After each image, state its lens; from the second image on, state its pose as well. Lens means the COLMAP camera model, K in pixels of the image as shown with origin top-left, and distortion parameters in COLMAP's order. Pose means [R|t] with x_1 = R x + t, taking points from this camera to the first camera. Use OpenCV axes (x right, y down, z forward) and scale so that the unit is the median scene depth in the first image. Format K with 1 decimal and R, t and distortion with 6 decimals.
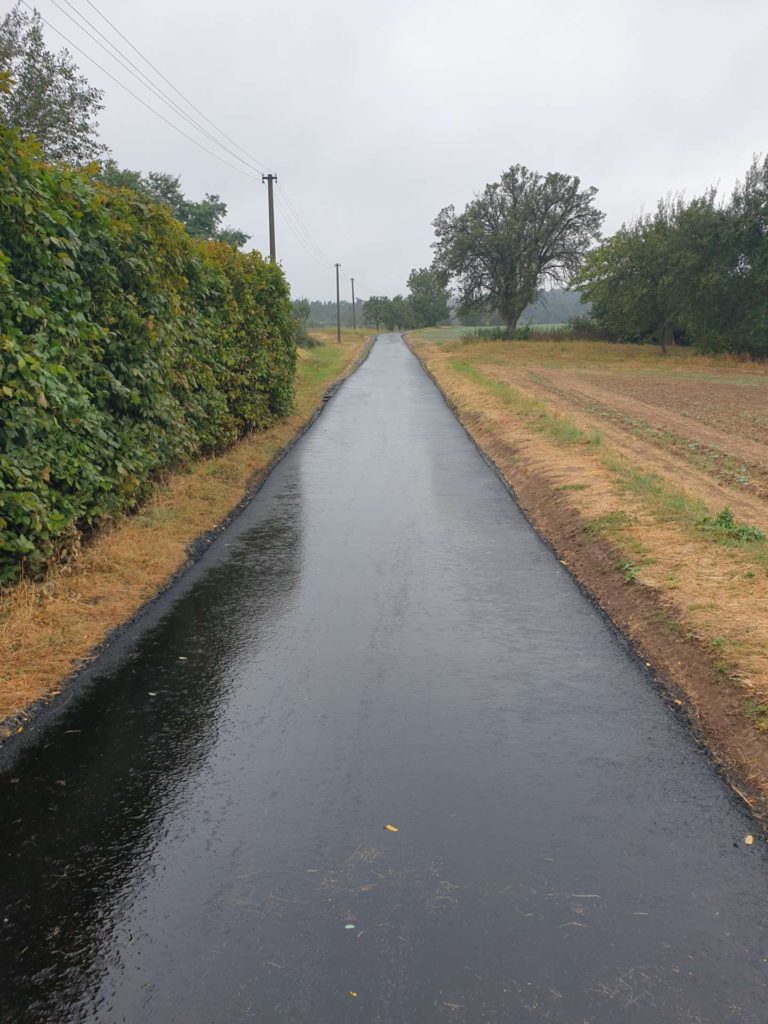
lens RADIAL K [[786.4, 0, 379.4], [0, 786.4, 518.6], [0, 0, 1]] dist [0.058275, 0.003066]
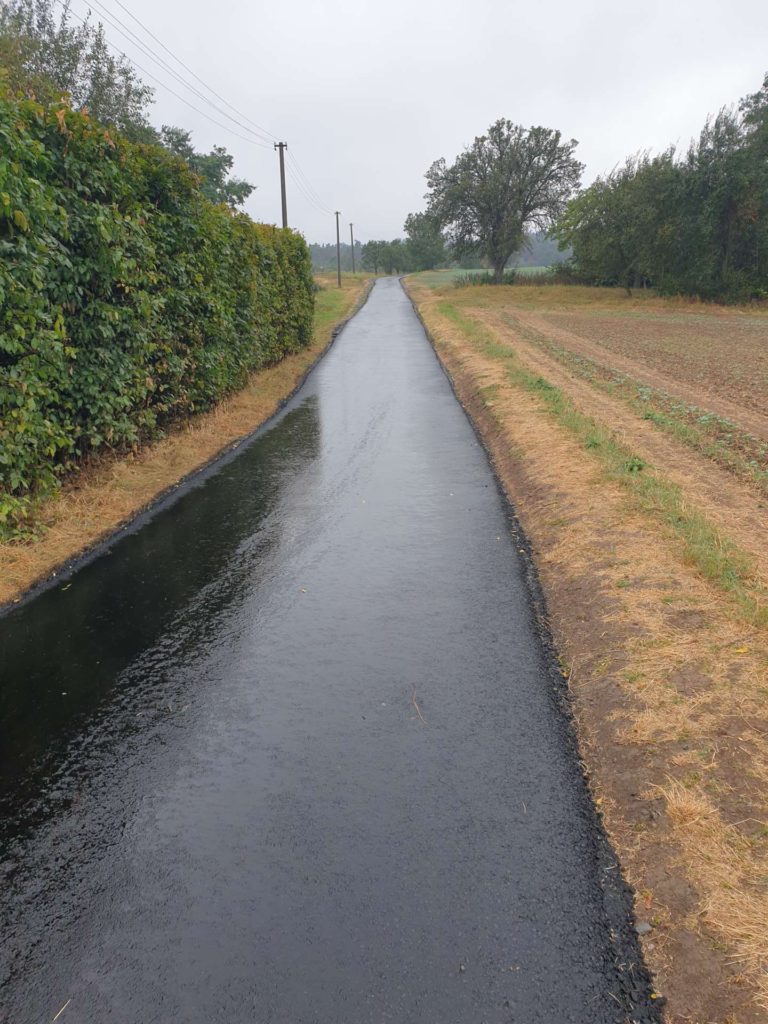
lens RADIAL K [[786.4, 0, 390.0], [0, 786.4, 509.0], [0, 0, 1]] dist [0.058275, 0.003066]
pose [[0.999888, -0.009694, 0.011382, 0.002007], [0.009034, 0.998350, 0.056713, 0.023926], [-0.011913, -0.056604, 0.998326, -0.122078]]
